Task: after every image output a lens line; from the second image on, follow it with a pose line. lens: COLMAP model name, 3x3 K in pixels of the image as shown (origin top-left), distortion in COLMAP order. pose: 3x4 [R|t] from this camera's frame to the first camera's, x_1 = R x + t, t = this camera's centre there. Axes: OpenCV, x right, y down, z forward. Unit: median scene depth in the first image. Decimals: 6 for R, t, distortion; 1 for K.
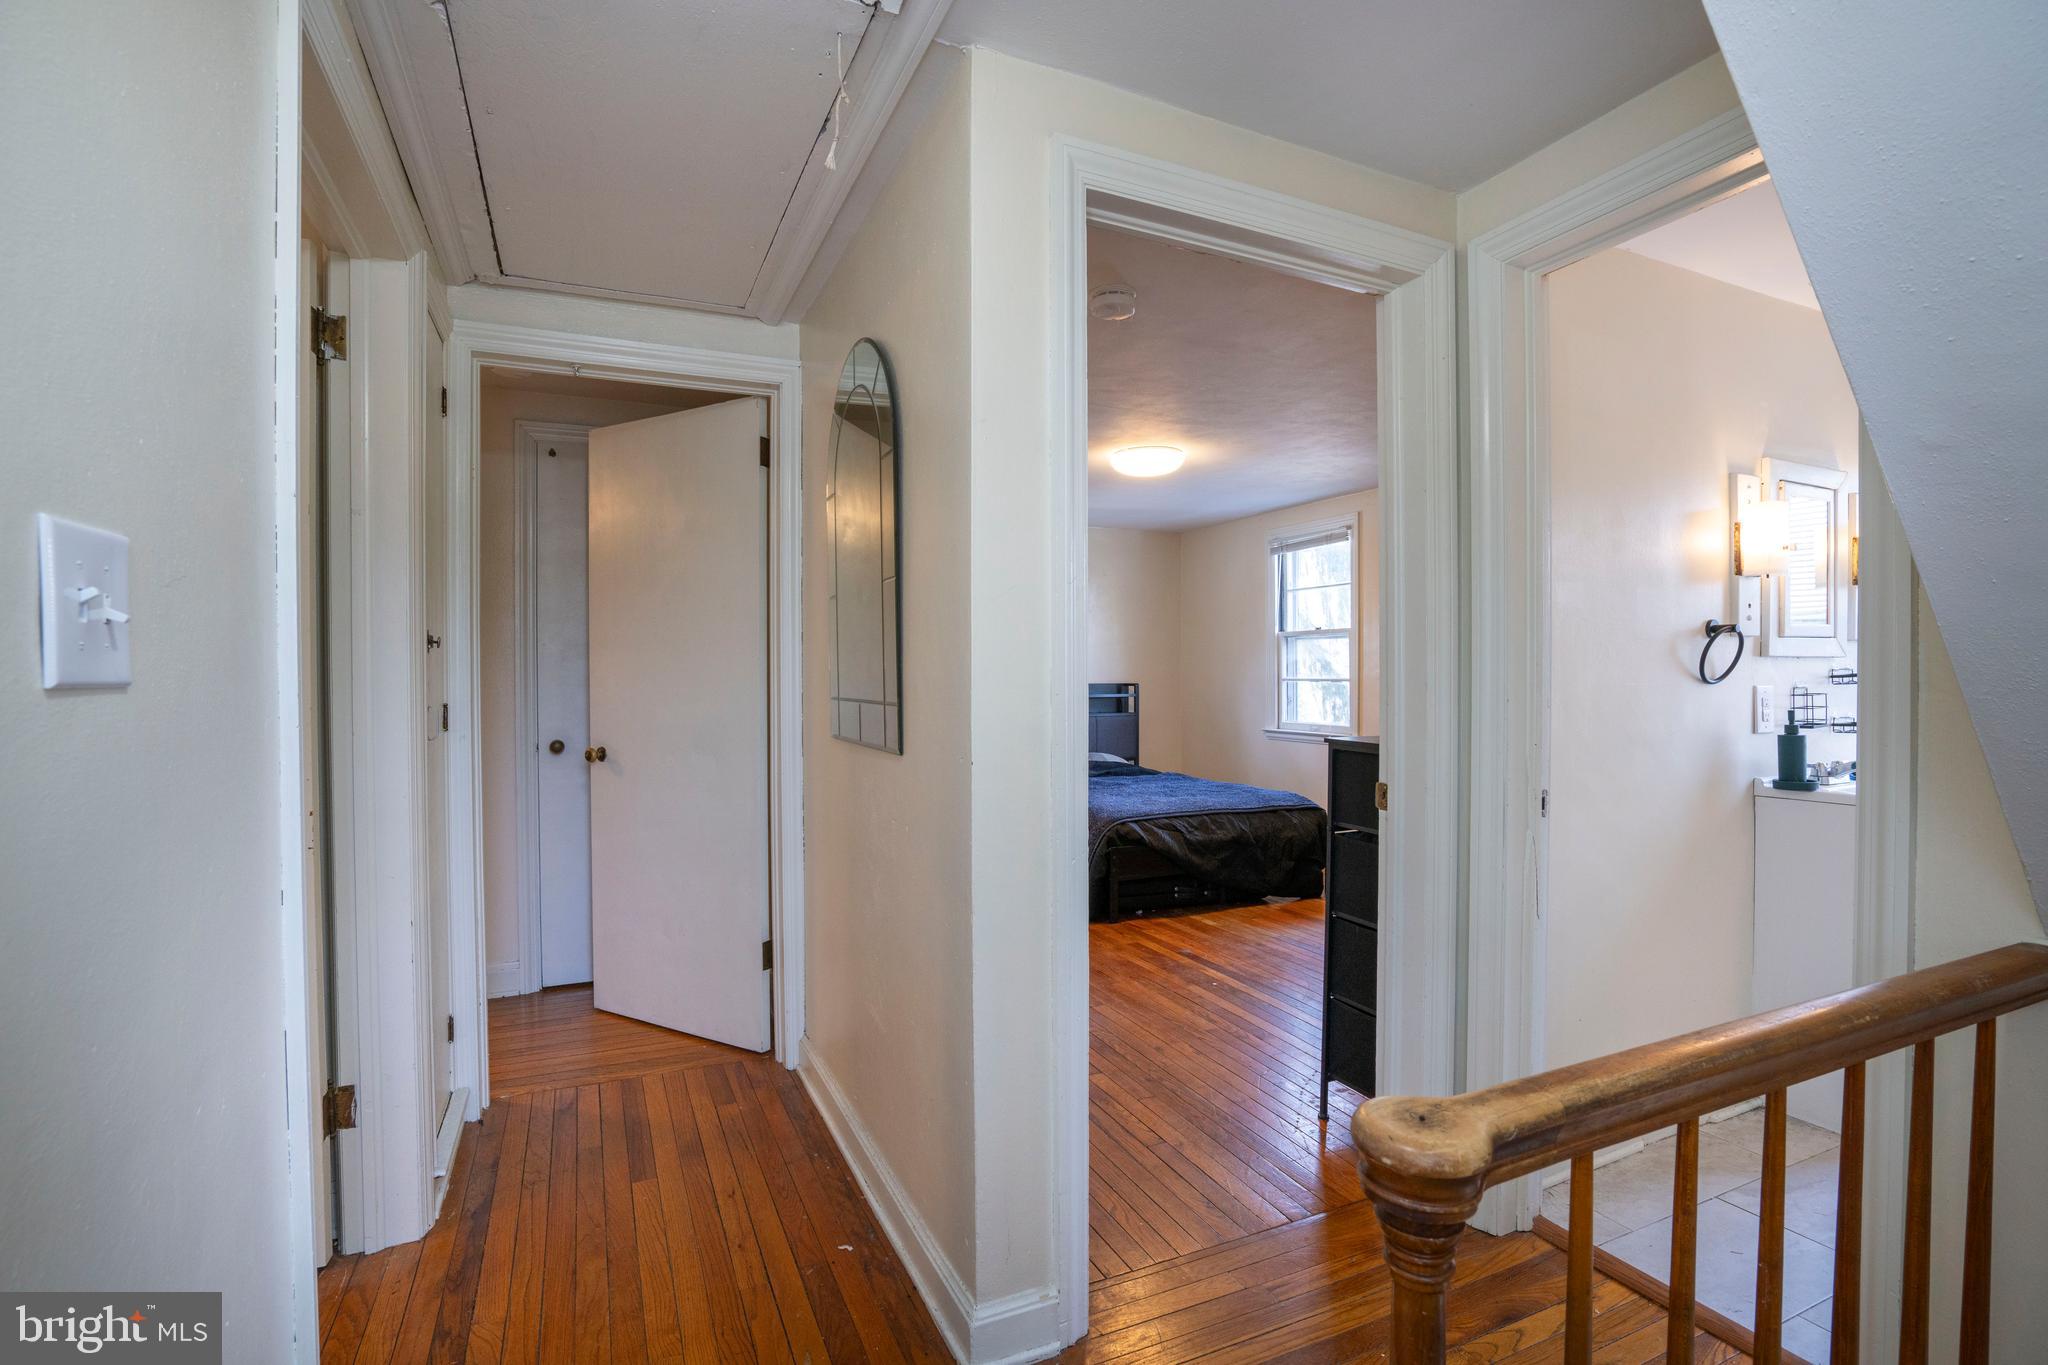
lens RADIAL K [[945.6, 0, 1021.3], [0, 945.6, 686.9], [0, 0, 1]] dist [-0.064793, 0.025443]
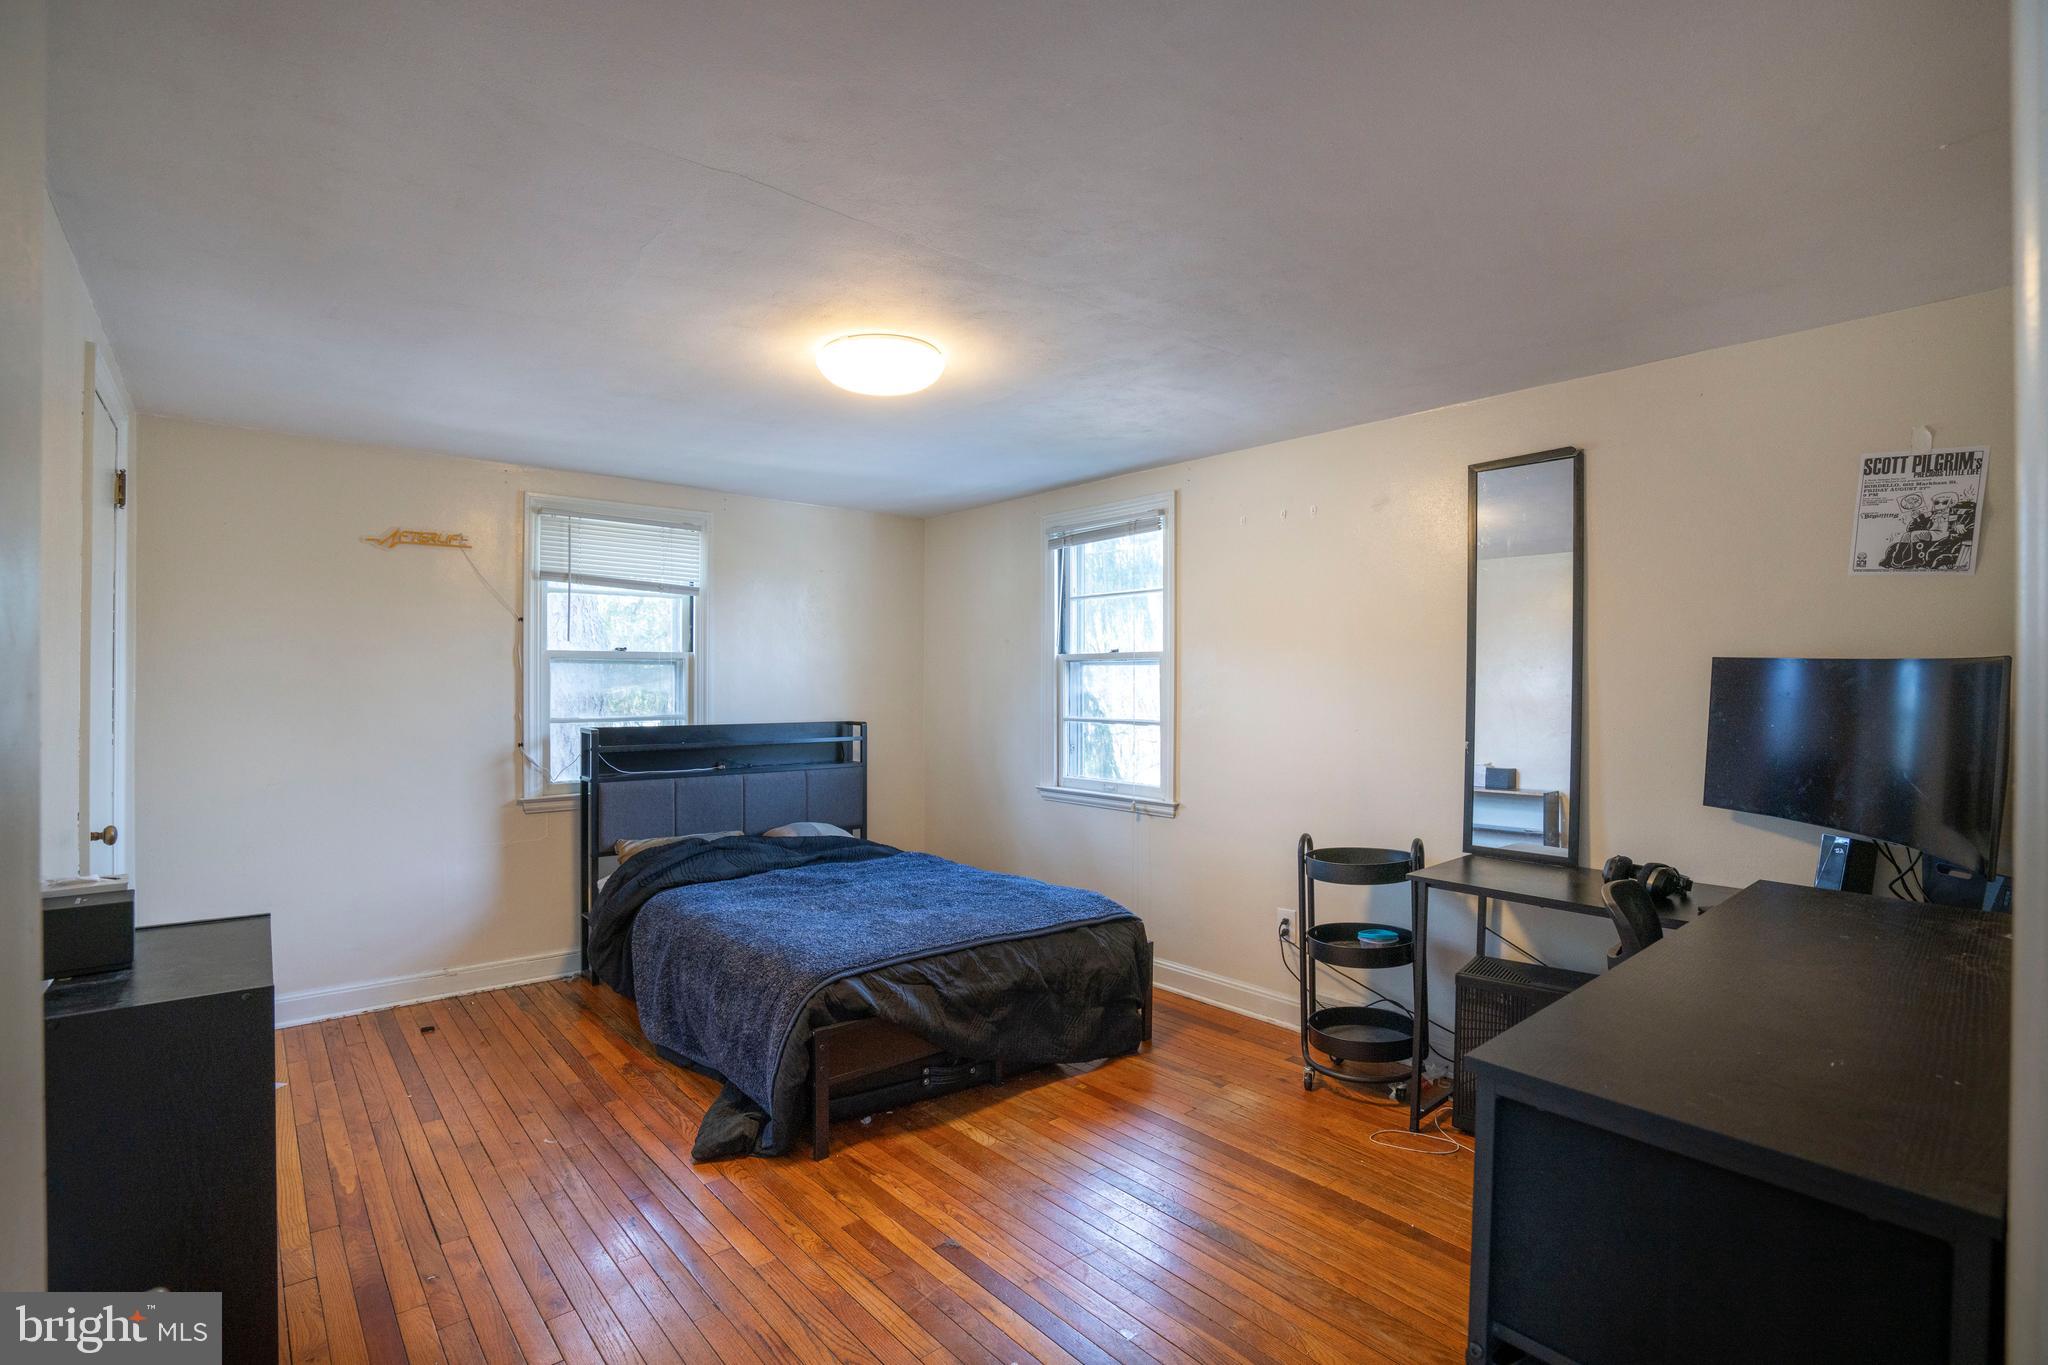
lens RADIAL K [[945.6, 0, 1021.3], [0, 945.6, 686.9], [0, 0, 1]] dist [-0.064793, 0.025443]
pose [[0.960663, 0.003696, 0.277691, 0.048762], [-0.000352, 0.999927, -0.012091, -0.028648], [-0.277715, 0.011518, 0.960594, 0.357482]]
